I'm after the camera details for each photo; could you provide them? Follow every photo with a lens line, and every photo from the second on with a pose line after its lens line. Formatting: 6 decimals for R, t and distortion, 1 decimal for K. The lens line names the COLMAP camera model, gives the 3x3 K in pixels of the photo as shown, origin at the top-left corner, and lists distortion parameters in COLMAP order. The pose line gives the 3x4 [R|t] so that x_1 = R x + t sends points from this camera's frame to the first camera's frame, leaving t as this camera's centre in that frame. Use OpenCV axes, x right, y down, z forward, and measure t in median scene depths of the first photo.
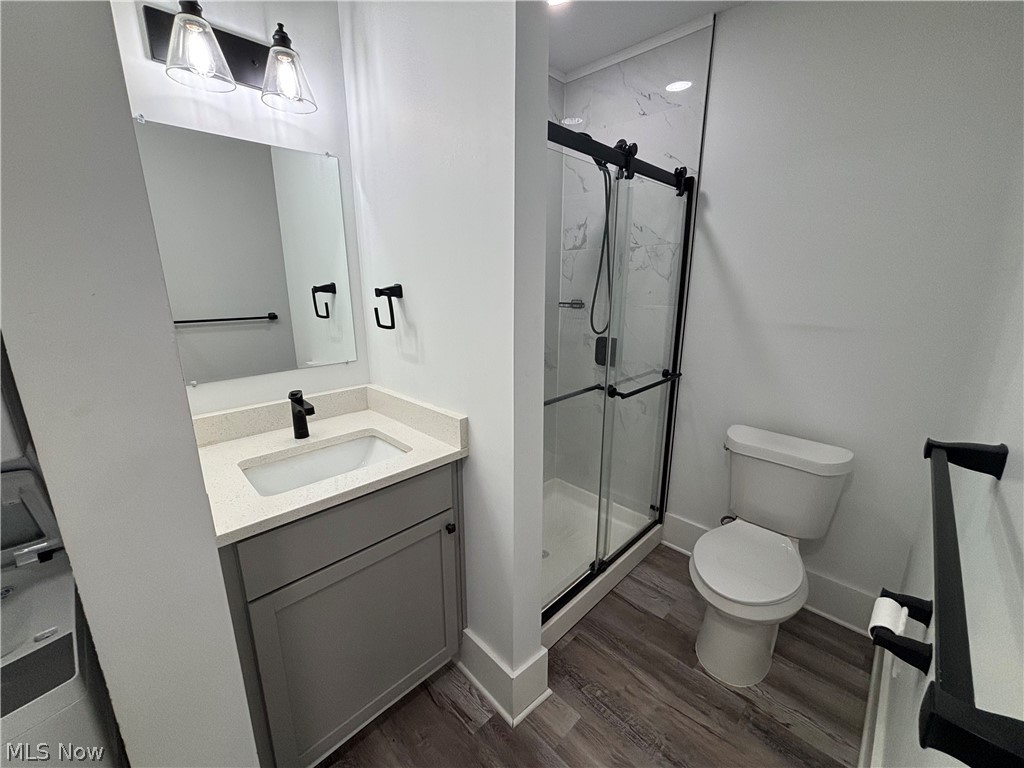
lens RADIAL K [[409.8, 0, 512.0], [0, 409.8, 384.0], [0, 0, 1]] dist [-0.000063, -0.000175]
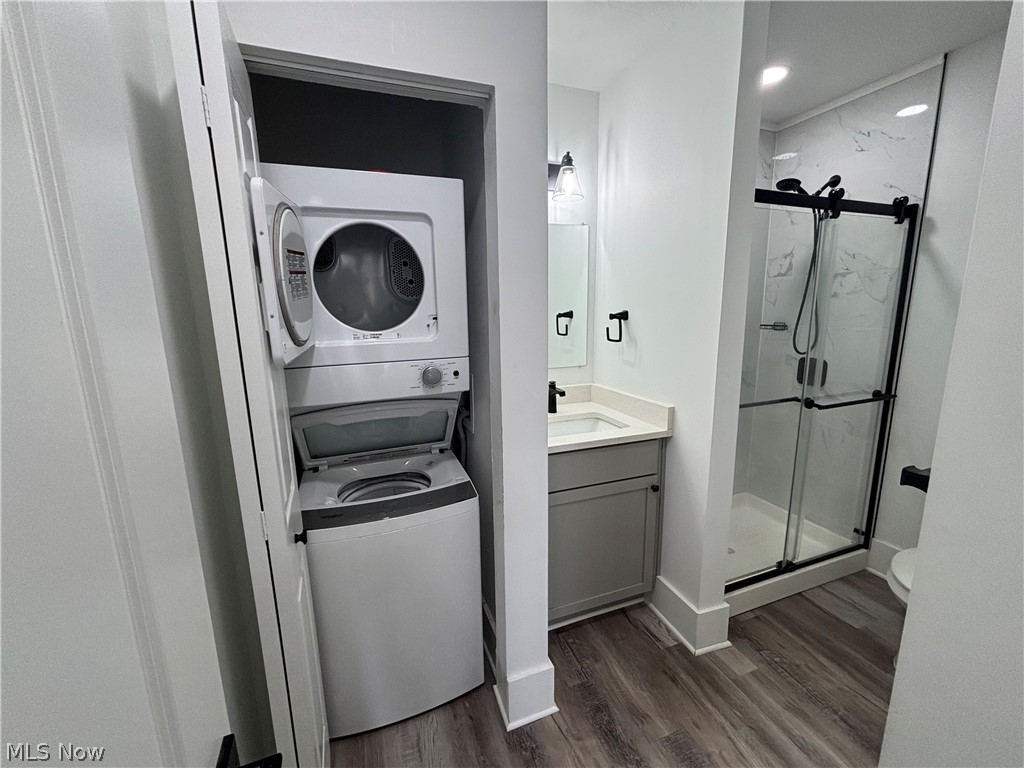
lens RADIAL K [[409.8, 0, 512.0], [0, 409.8, 384.0], [0, 0, 1]] dist [-0.000063, -0.000175]
pose [[0.907243, 0.060894, -0.416177, -0.028124], [-0.087162, 0.995205, -0.044392, 0.088985], [0.411478, 0.076549, 0.908200, -0.356502]]
